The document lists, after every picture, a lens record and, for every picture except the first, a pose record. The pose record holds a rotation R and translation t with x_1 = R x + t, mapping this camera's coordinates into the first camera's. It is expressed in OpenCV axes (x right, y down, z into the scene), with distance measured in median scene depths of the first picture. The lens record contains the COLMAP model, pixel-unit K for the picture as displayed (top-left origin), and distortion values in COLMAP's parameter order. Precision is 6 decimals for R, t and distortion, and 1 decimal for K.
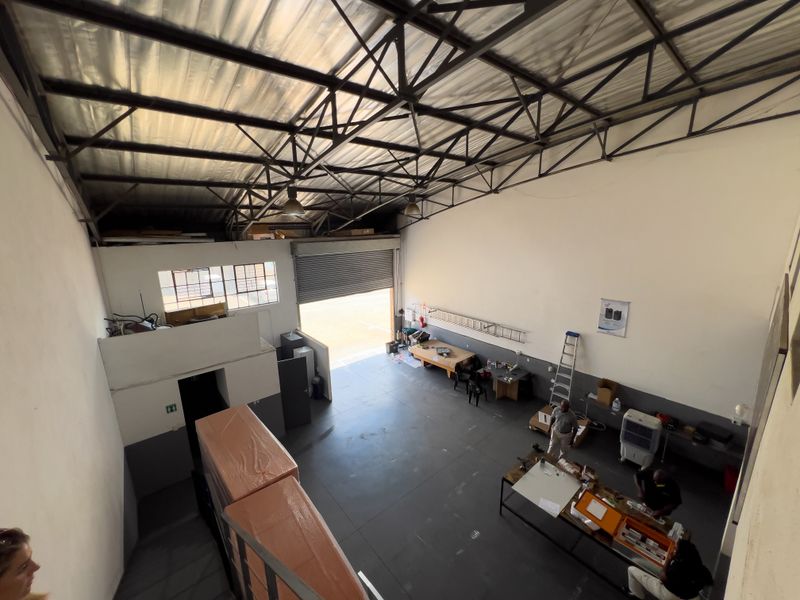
lens RADIAL K [[321.0, 0, 396.9], [0, 321.0, 297.5], [0, 0, 1]] dist [-0.000743, 0.000238]
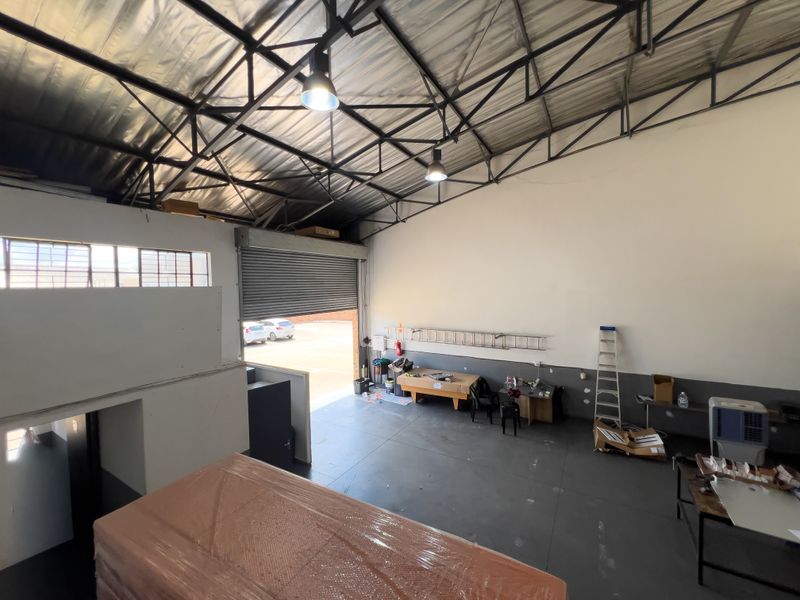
lens RADIAL K [[321.0, 0, 396.9], [0, 321.0, 297.5], [0, 0, 1]] dist [-0.000743, 0.000238]
pose [[0.947904, -0.010097, 0.318395, -0.222570], [0.073018, 0.979774, -0.186311, 0.124482], [-0.310074, 0.199854, 0.929469, 0.285607]]
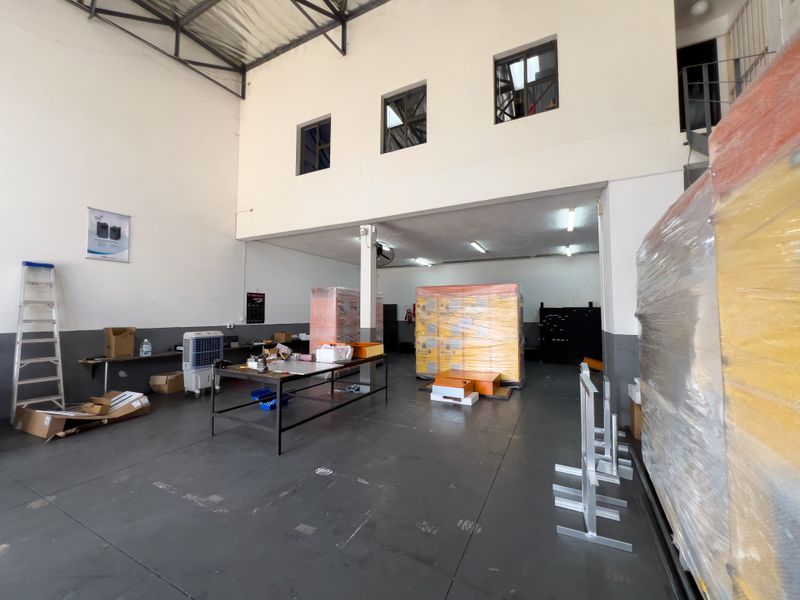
lens RADIAL K [[321.0, 0, 396.9], [0, 321.0, 297.5], [0, 0, 1]] dist [-0.000743, 0.000238]
pose [[-0.389145, 0.064619, 0.918907, -0.176362], [0.214948, 0.976369, 0.022368, 0.239879], [-0.895748, 0.206222, -0.393839, 0.546139]]
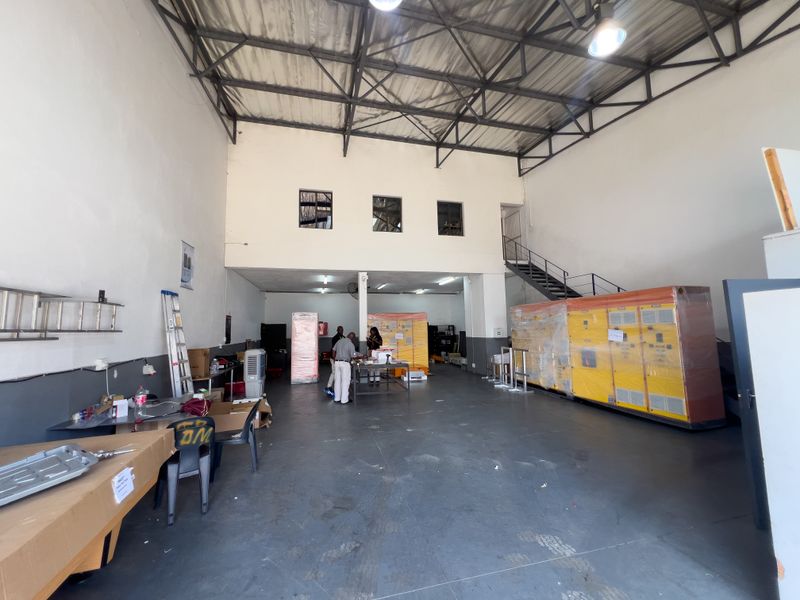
lens RADIAL K [[321.0, 0, 396.9], [0, 321.0, 297.5], [0, 0, 1]] dist [-0.000743, 0.000238]
pose [[-0.898312, 0.078797, 0.432235, -0.095682], [0.135100, 0.985662, 0.101090, 0.098363], [-0.418072, 0.149206, -0.896077, 1.116723]]
